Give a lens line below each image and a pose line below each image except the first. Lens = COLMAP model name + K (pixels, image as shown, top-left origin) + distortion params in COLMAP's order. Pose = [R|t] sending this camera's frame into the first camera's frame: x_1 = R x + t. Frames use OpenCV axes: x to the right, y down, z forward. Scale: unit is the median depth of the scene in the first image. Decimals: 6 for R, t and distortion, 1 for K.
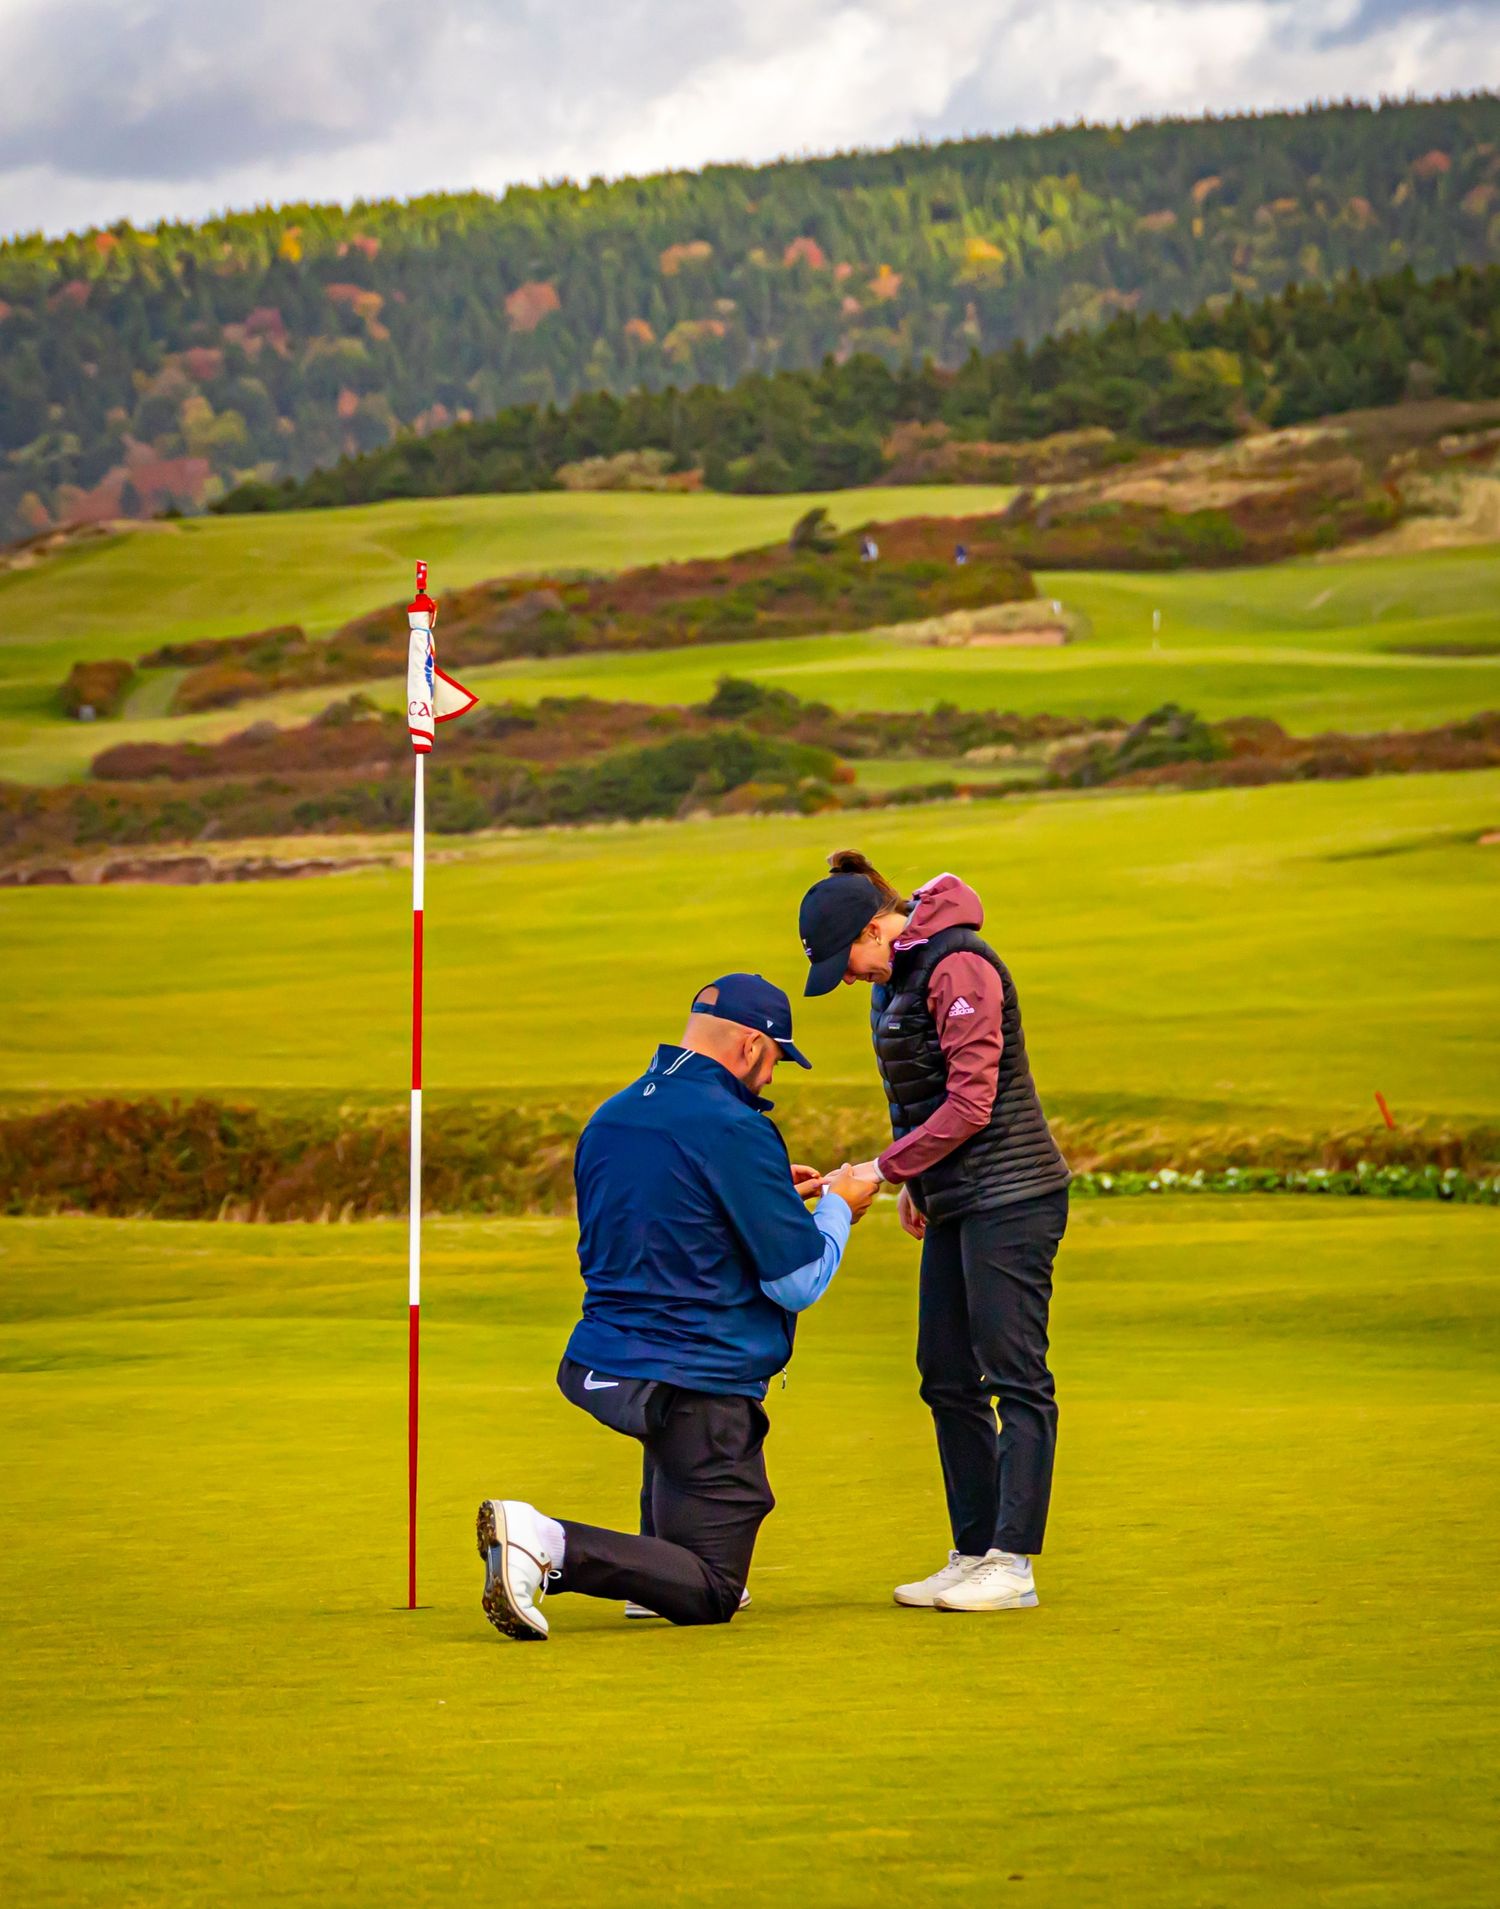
lens RADIAL K [[9595.4, 0, 750.0], [0, 9595.4, 954.5], [0, 0, 1]] dist [-0.316646, -2.196635]
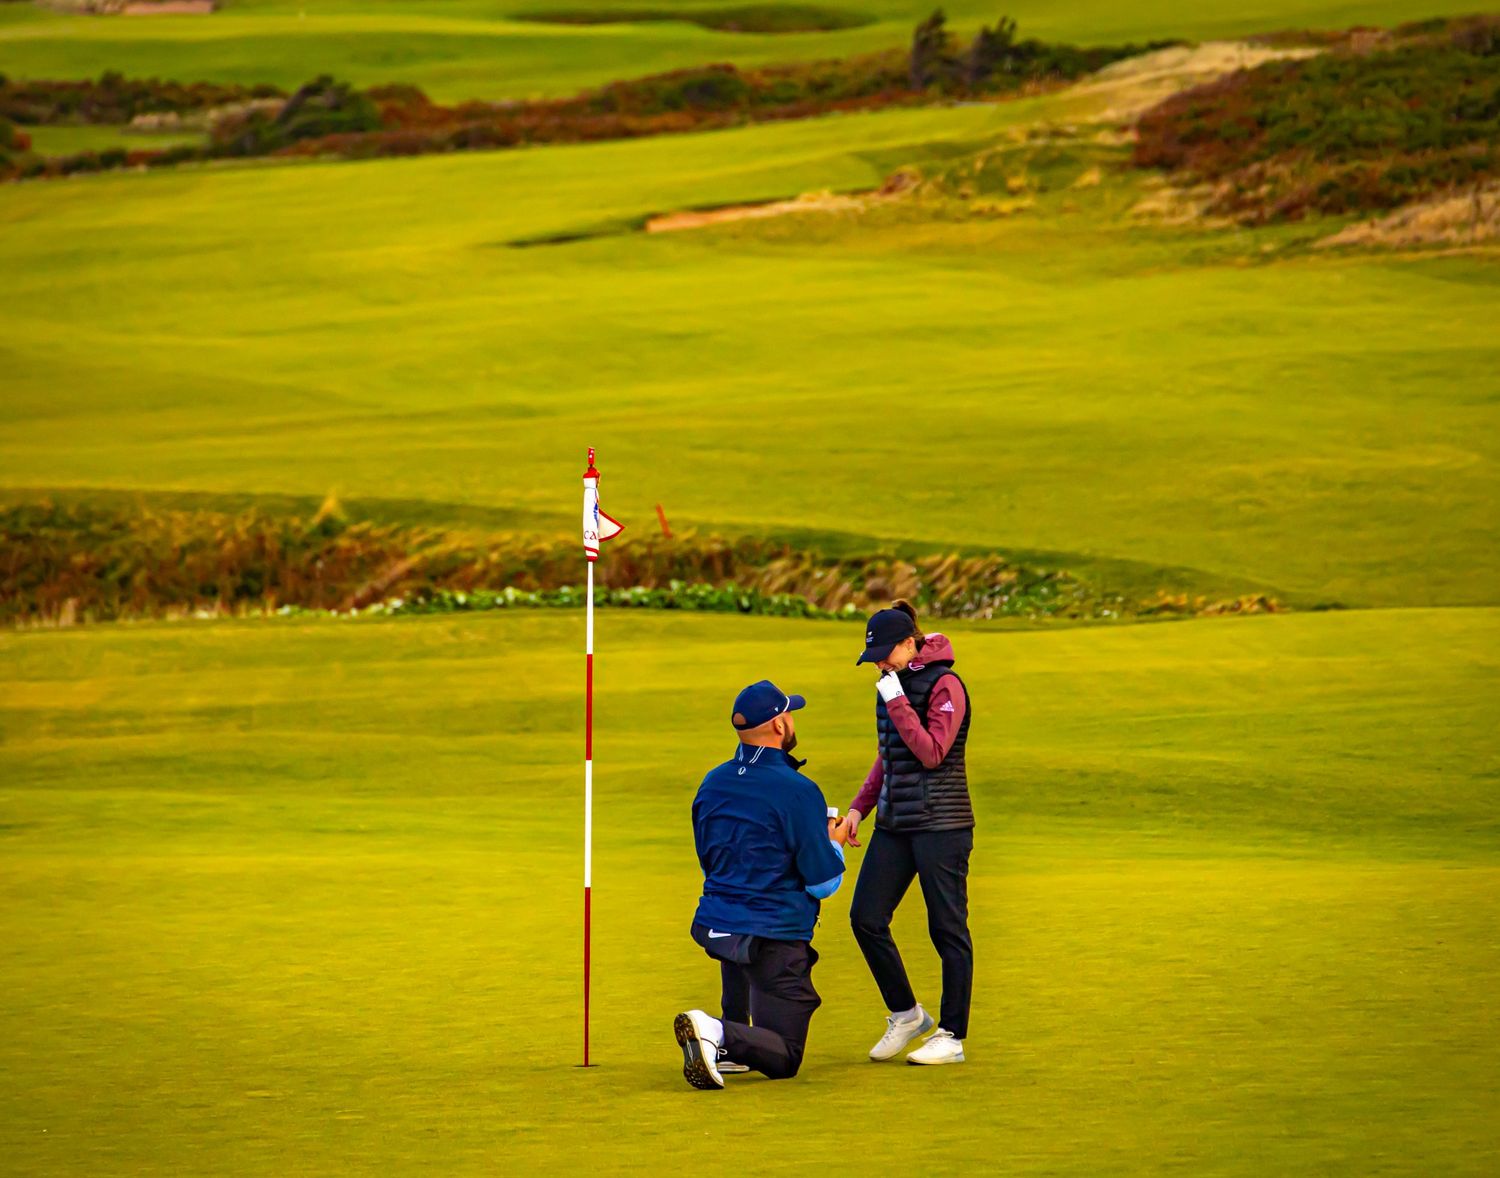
lens RADIAL K [[9648.8, 0, 750.0], [0, 9648.8, 589.0], [0, 0, 1]] dist [-0.165374, -31.208761]
pose [[0.994595, -0.004688, 0.103722, -0.042815], [0.000787, 0.999292, 0.037617, -0.018734], [-0.103825, -0.037332, 0.993895, -0.163578]]
